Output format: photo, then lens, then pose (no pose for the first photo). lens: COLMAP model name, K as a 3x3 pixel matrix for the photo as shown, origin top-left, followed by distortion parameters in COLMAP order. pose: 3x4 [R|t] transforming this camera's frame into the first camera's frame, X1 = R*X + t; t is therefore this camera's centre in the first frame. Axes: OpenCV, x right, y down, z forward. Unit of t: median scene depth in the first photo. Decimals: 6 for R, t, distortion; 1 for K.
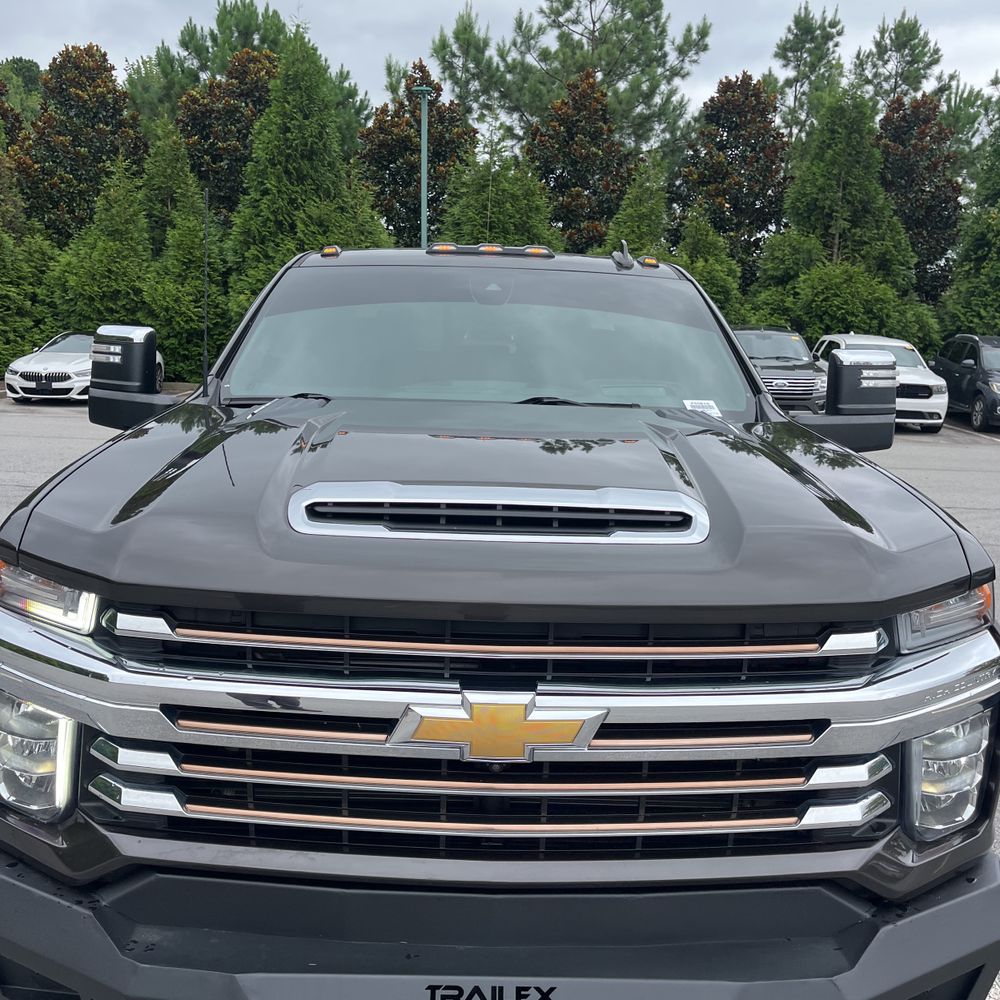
lens RADIAL K [[1018.7, 0, 493.5], [0, 1018.7, 502.8], [0, 0, 1]] dist [0.040446, -0.029890]
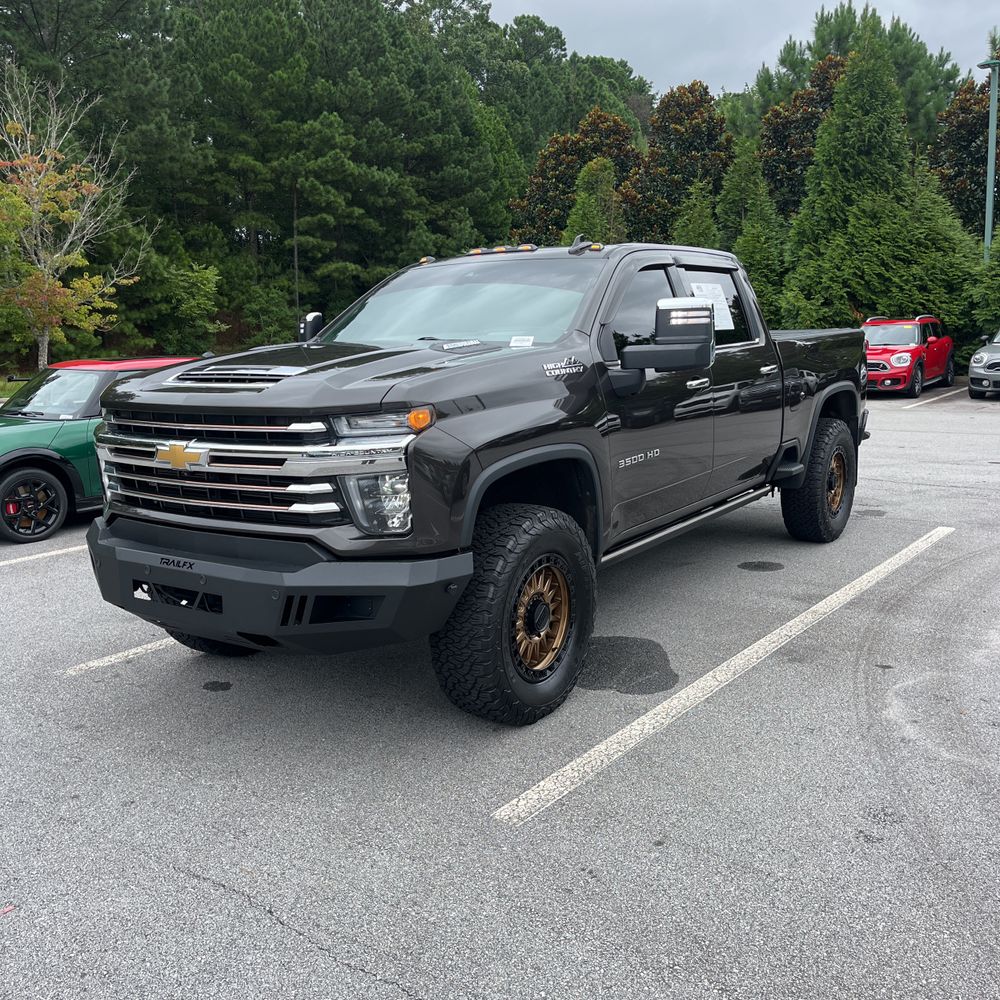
lens RADIAL K [[1012.0, 0, 499.0], [0, 1012.0, 494.9], [0, 0, 1]] dist [0.057570, -0.054534]
pose [[0.811125, 0.044355, -0.583188, 0.116798], [-0.050265, 0.998718, 0.006047, 0.014688], [0.582708, 0.024409, 0.812315, -0.031341]]
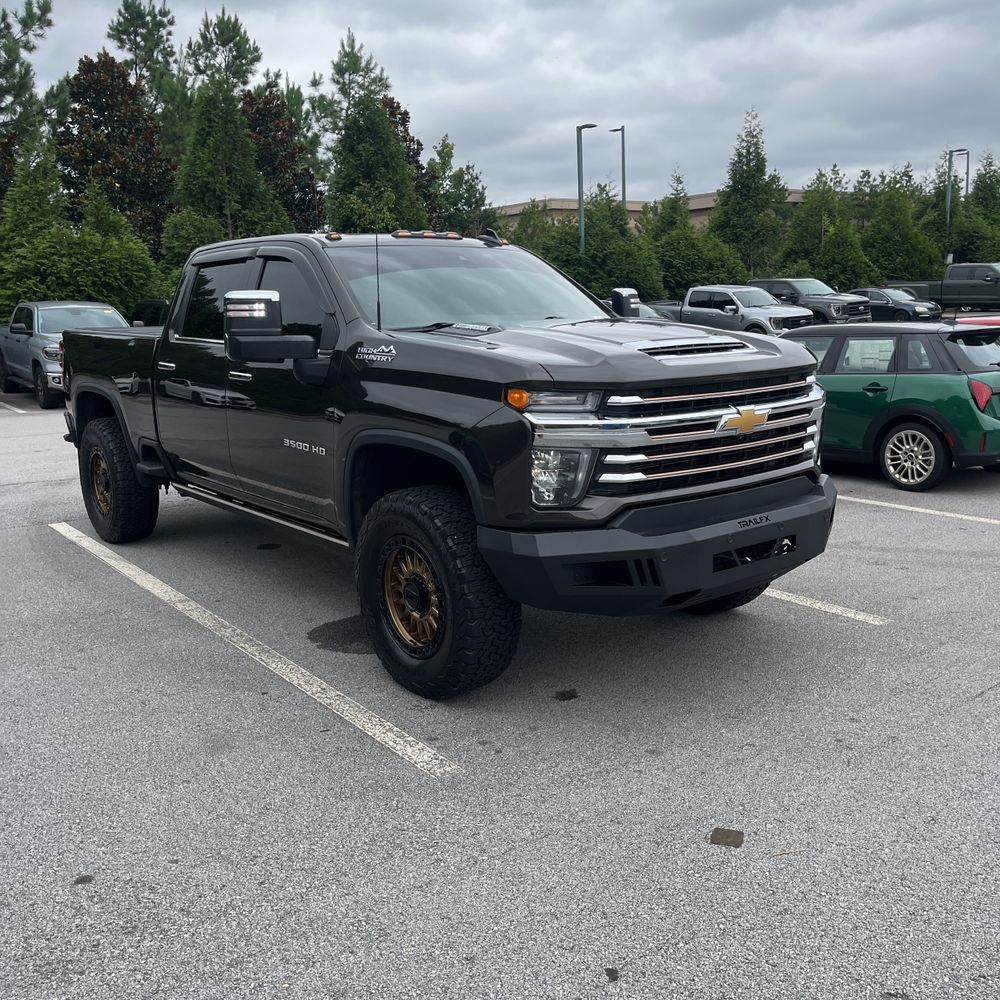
lens RADIAL K [[1007.1, 0, 512.7], [0, 1007.1, 502.1], [0, 0, 1]] dist [0.049788, -0.043905]
pose [[0.785779, -0.165315, 0.596006, -0.114572], [0.152125, 0.985674, 0.072836, 0.008336], [-0.599508, 0.033434, 0.799670, -0.039755]]
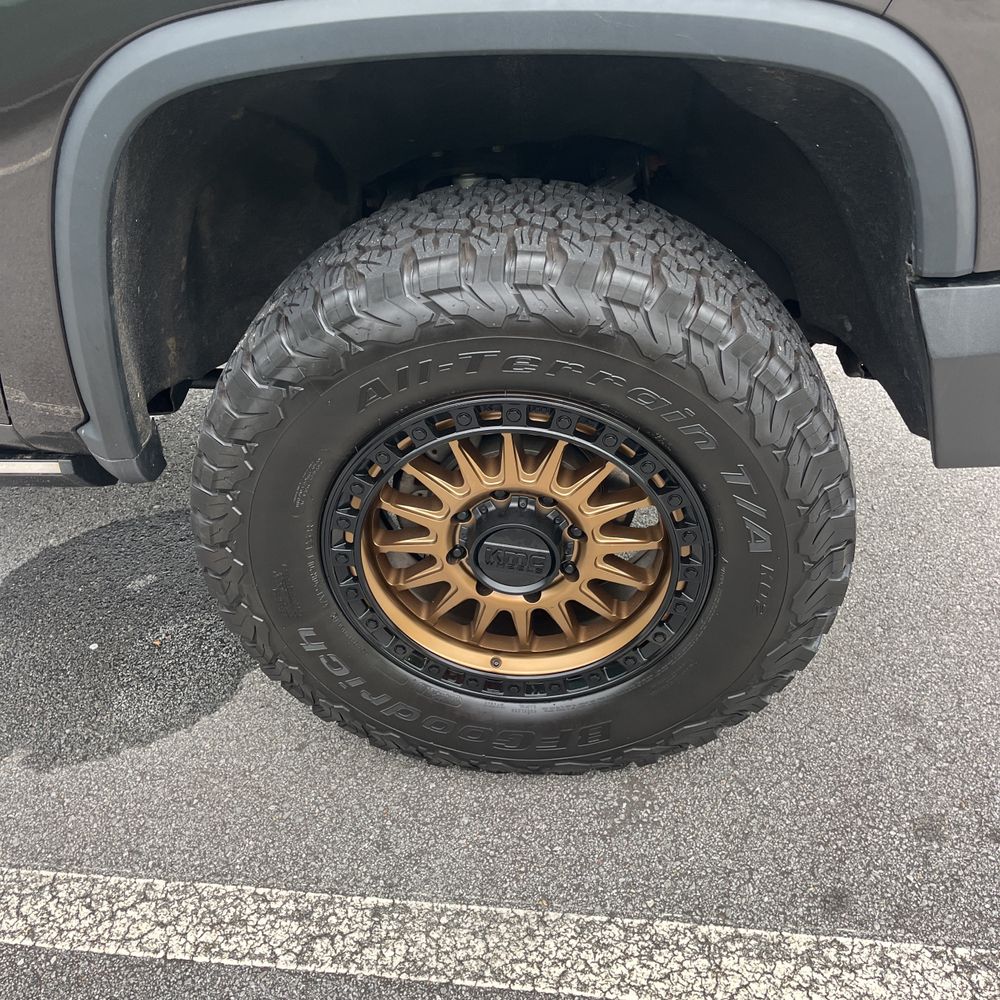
lens RADIAL K [[1003.7, 0, 498.4], [0, 1003.7, 506.2], [0, 0, 1]] dist [0.058327, -0.074567]
pose [[0.101904, -0.601284, 0.792510, -0.075086], [0.231861, 0.789073, 0.568862, 0.000805], [-0.967397, 0.125783, 0.219824, 0.083161]]
